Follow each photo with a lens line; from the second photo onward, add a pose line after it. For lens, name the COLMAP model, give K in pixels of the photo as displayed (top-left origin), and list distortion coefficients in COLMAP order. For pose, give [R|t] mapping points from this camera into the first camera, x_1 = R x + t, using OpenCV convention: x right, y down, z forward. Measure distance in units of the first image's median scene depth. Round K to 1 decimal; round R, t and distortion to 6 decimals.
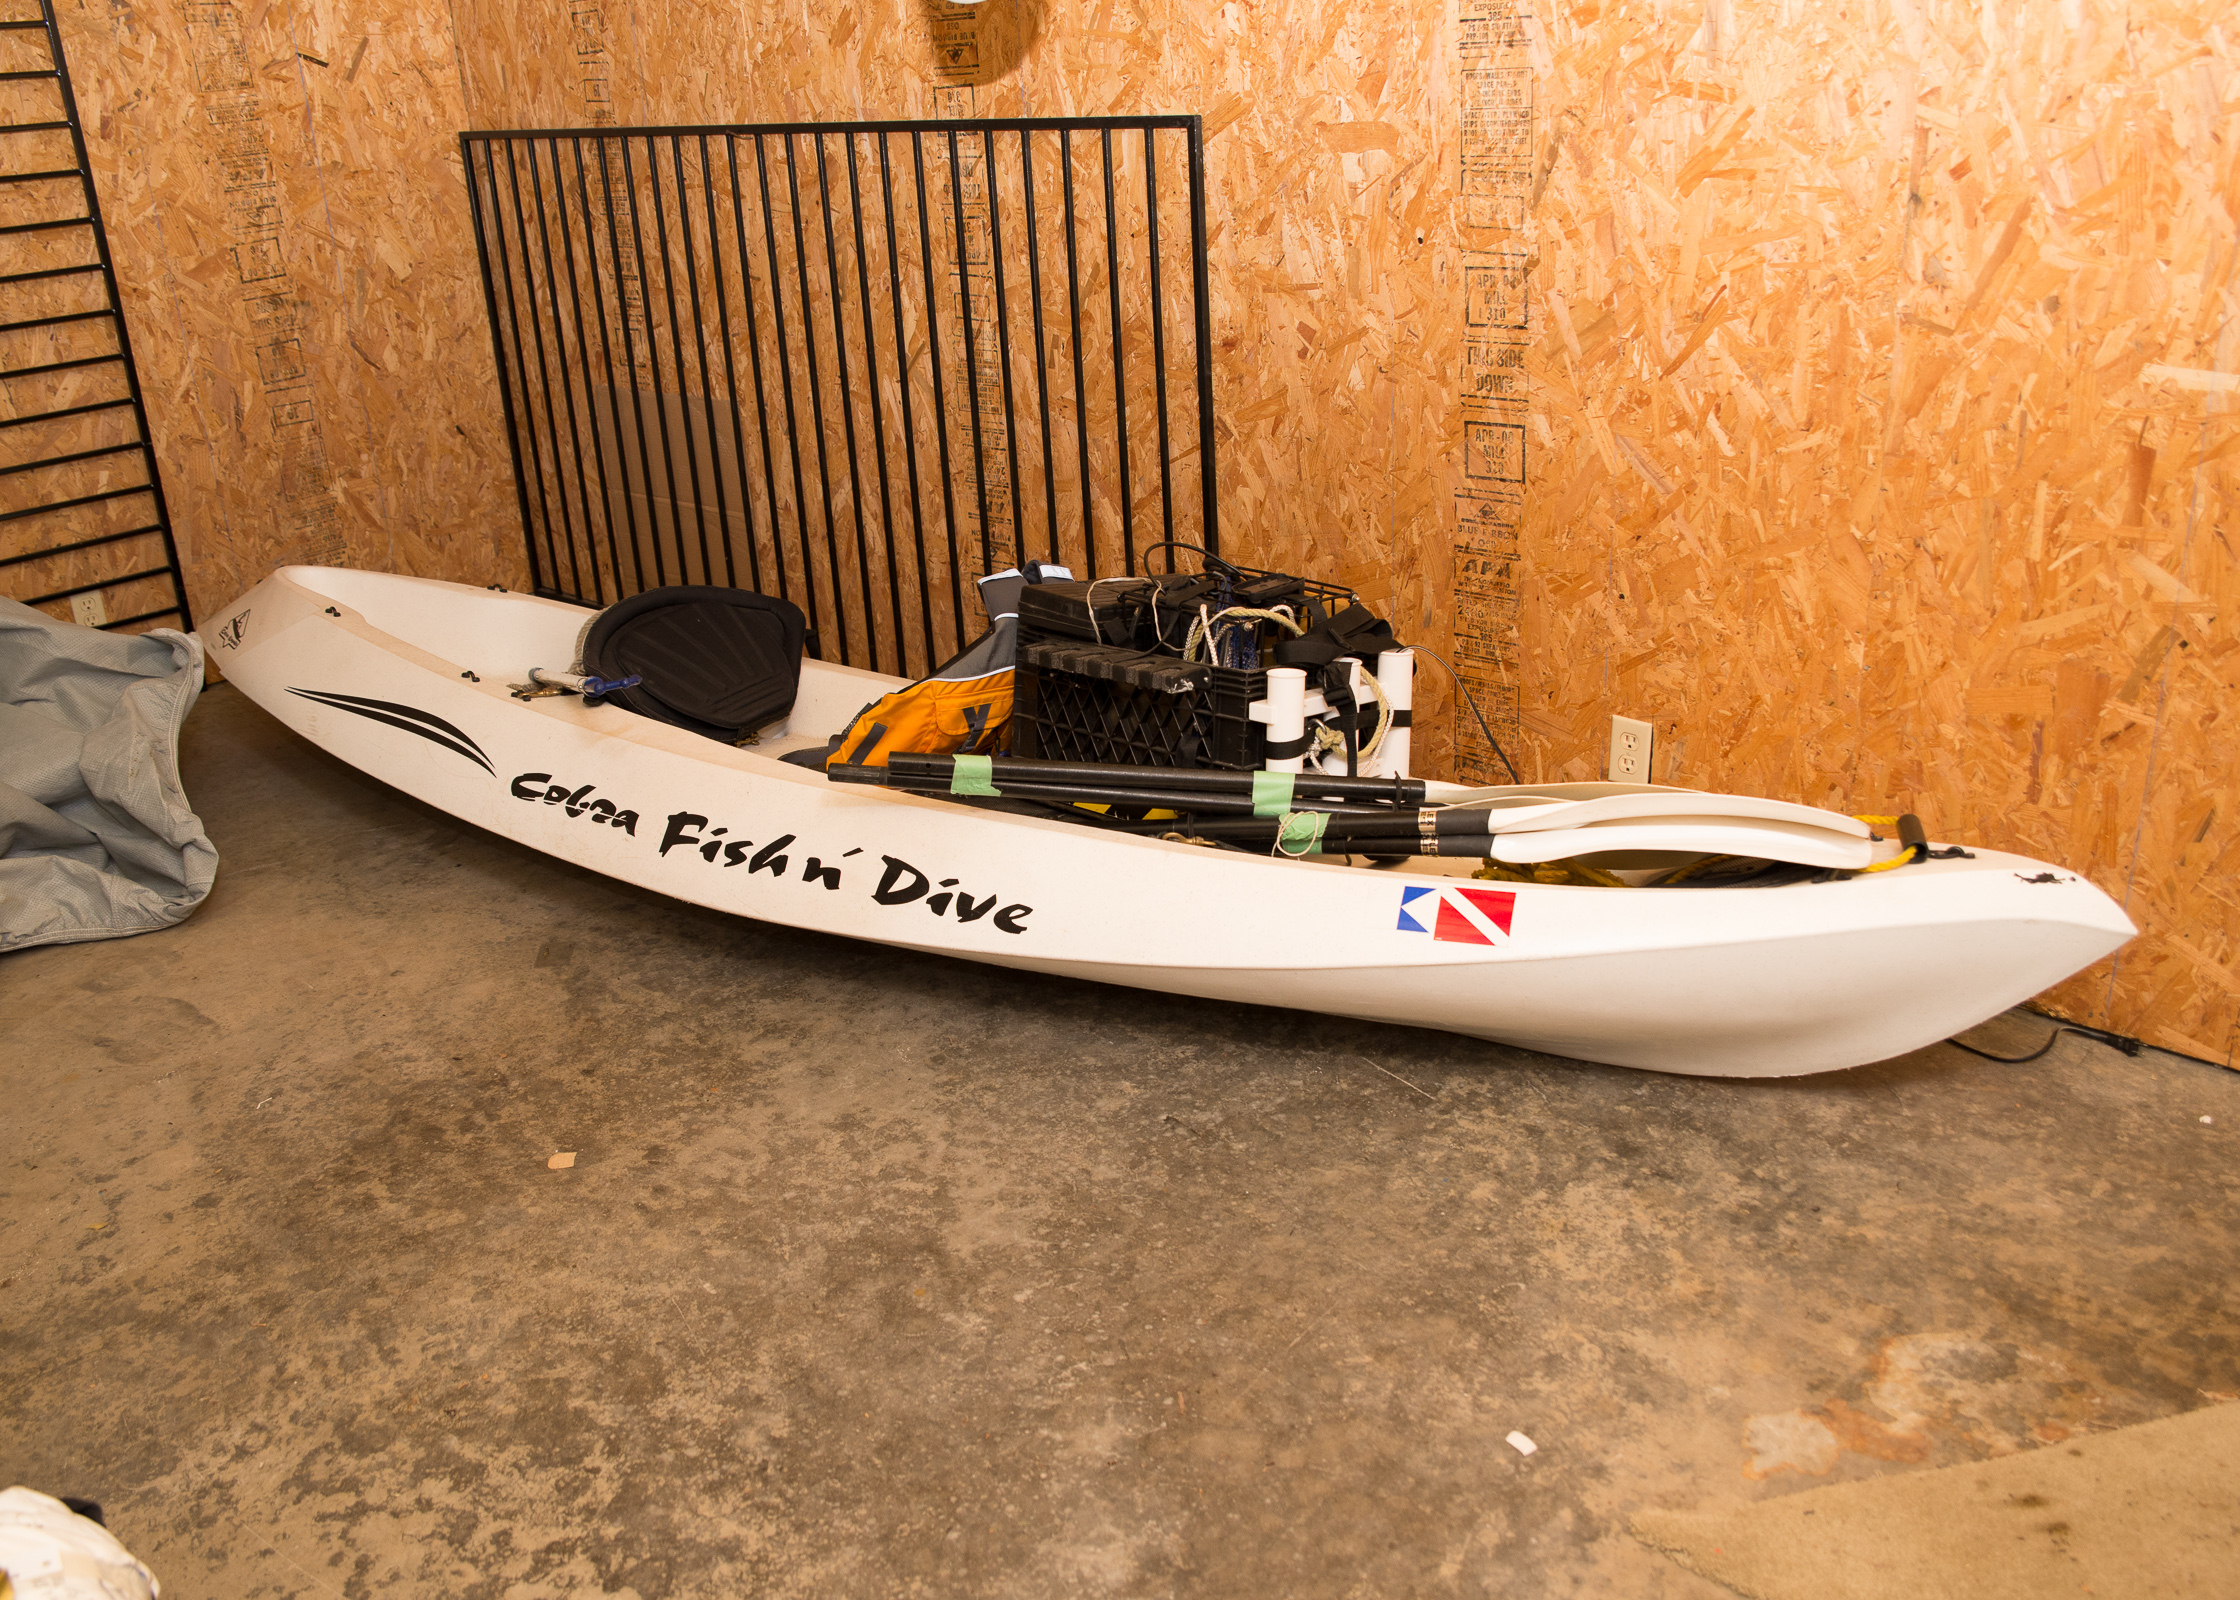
lens RADIAL K [[1923.1, 0, 1120.0], [0, 1923.1, 800.0], [0, 0, 1]] dist [-0.106698, 0.098016]
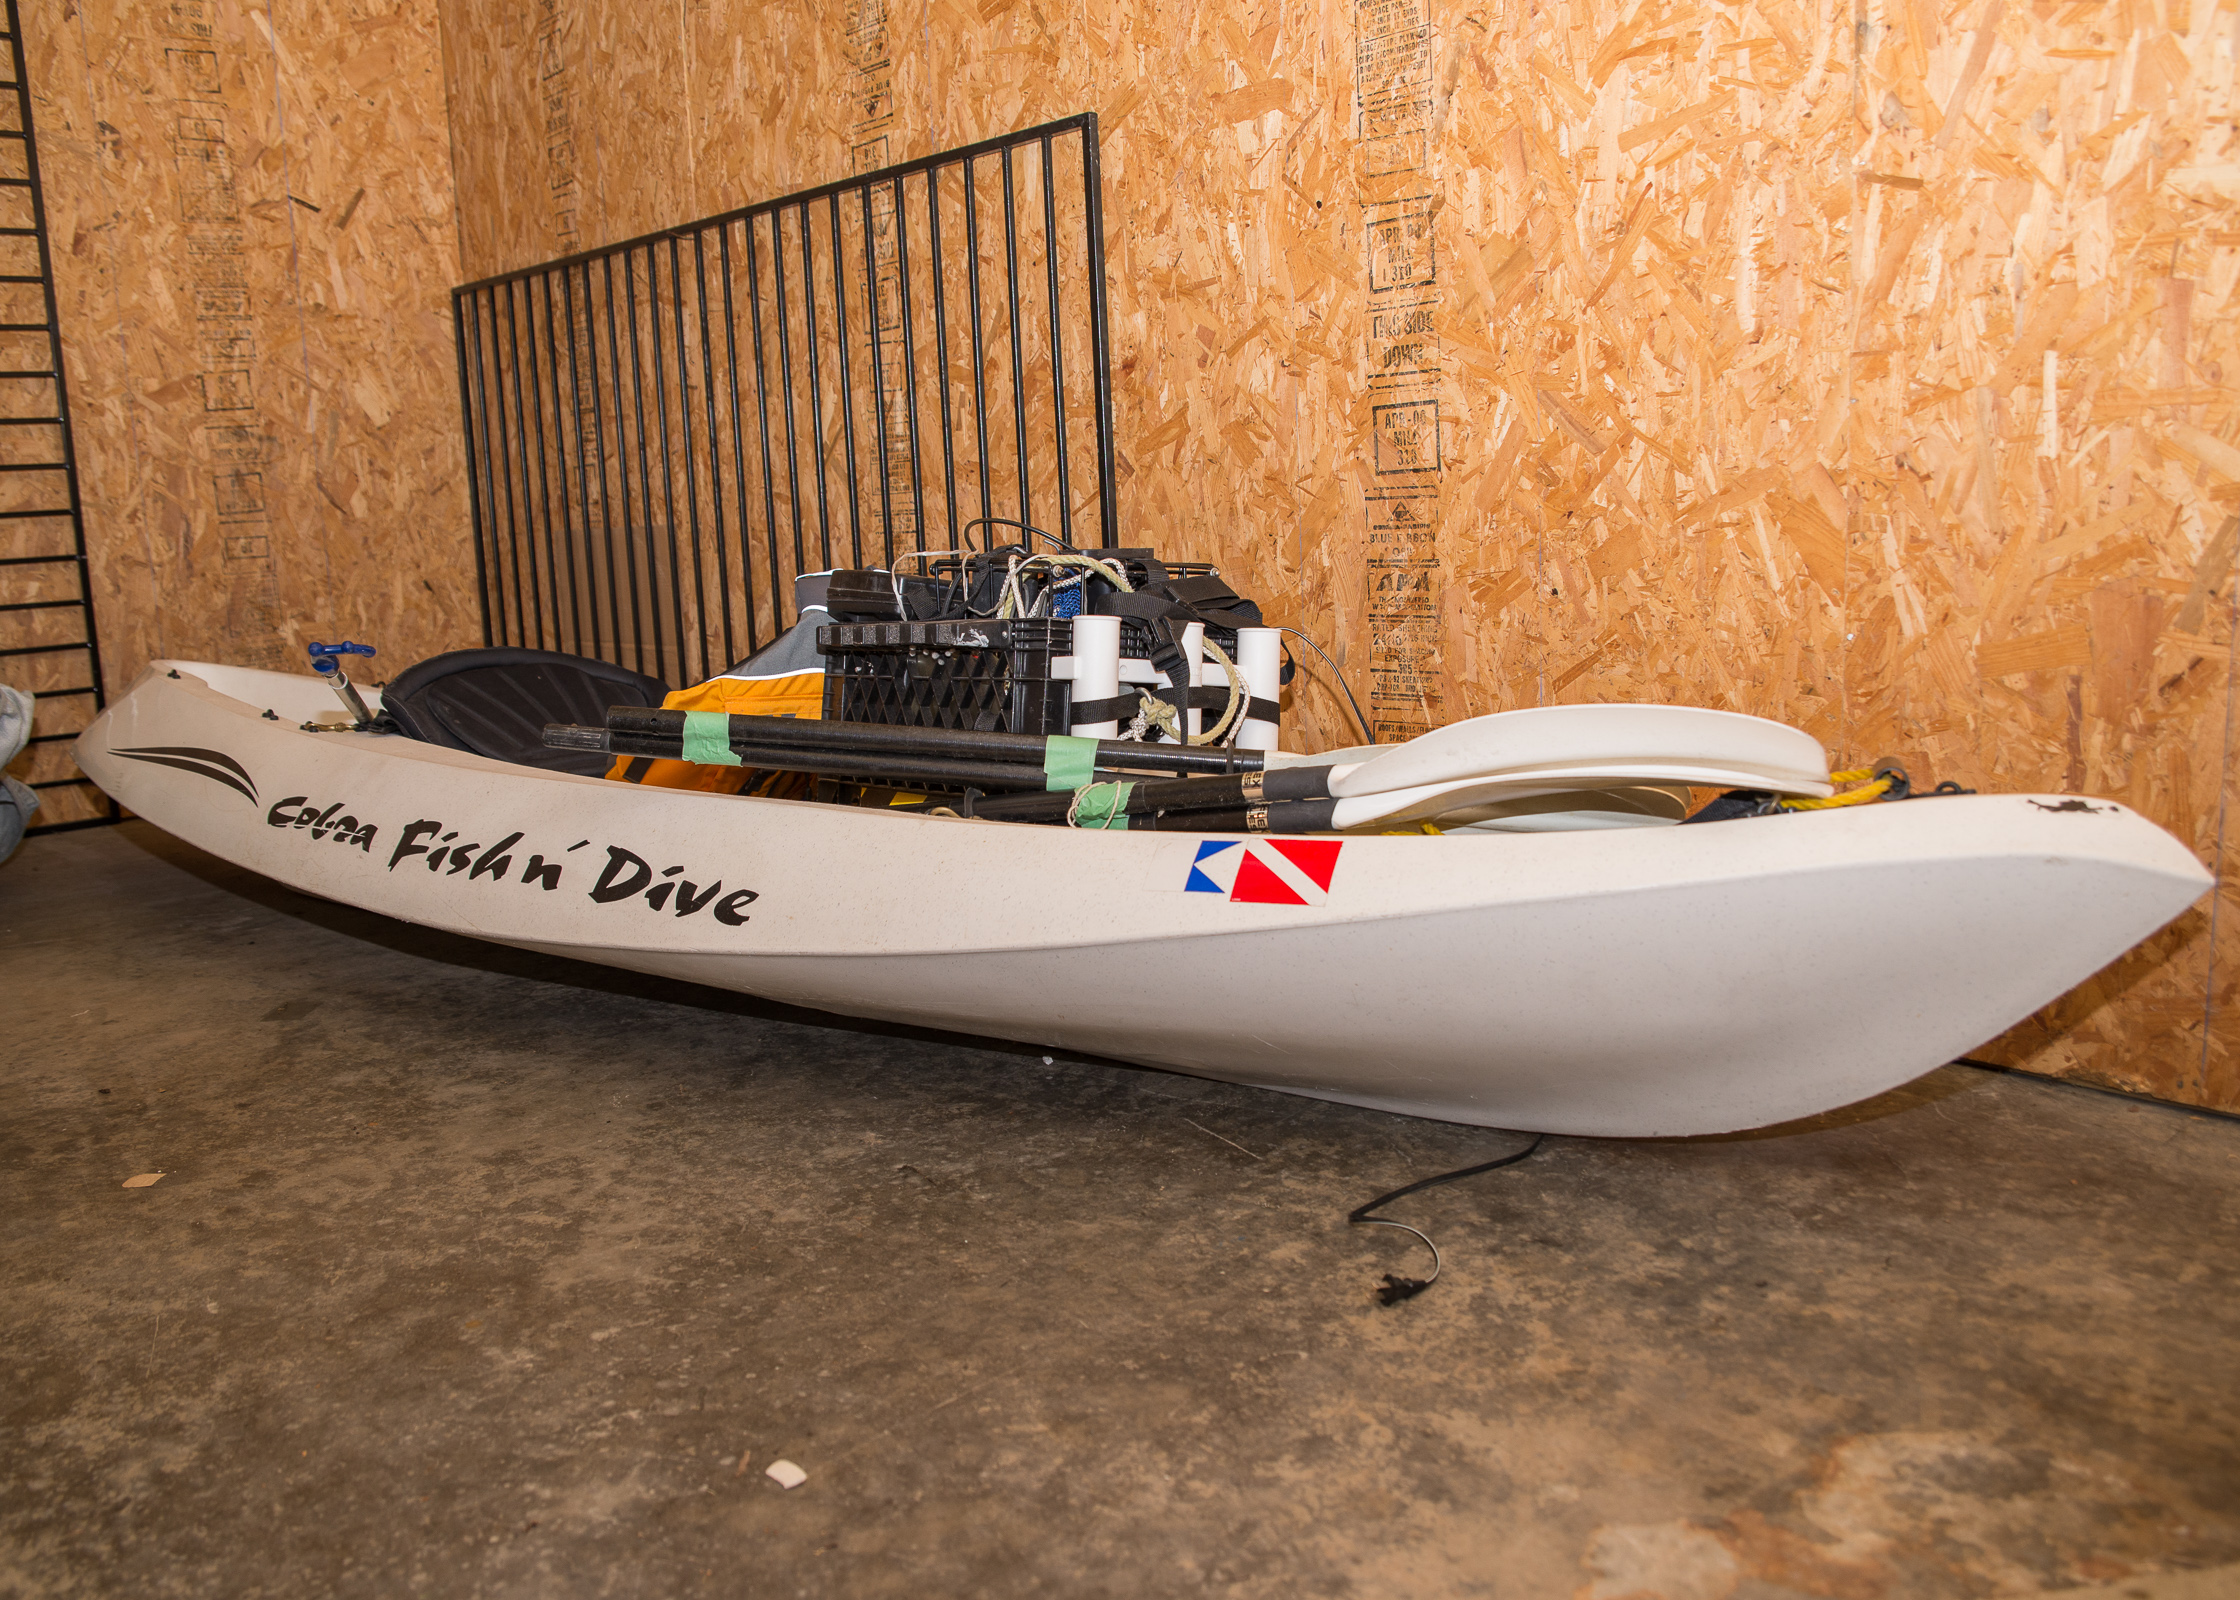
lens RADIAL K [[1854.8, 0, 1120.0], [0, 1854.8, 800.0], [0, 0, 1]] dist [-0.111849, 0.095509]
pose [[0.995510, 0.024364, -0.091463, 0.162264], [-0.043156, 0.976854, -0.209507, 0.162859], [0.084242, 0.212513, 0.973520, 0.253157]]
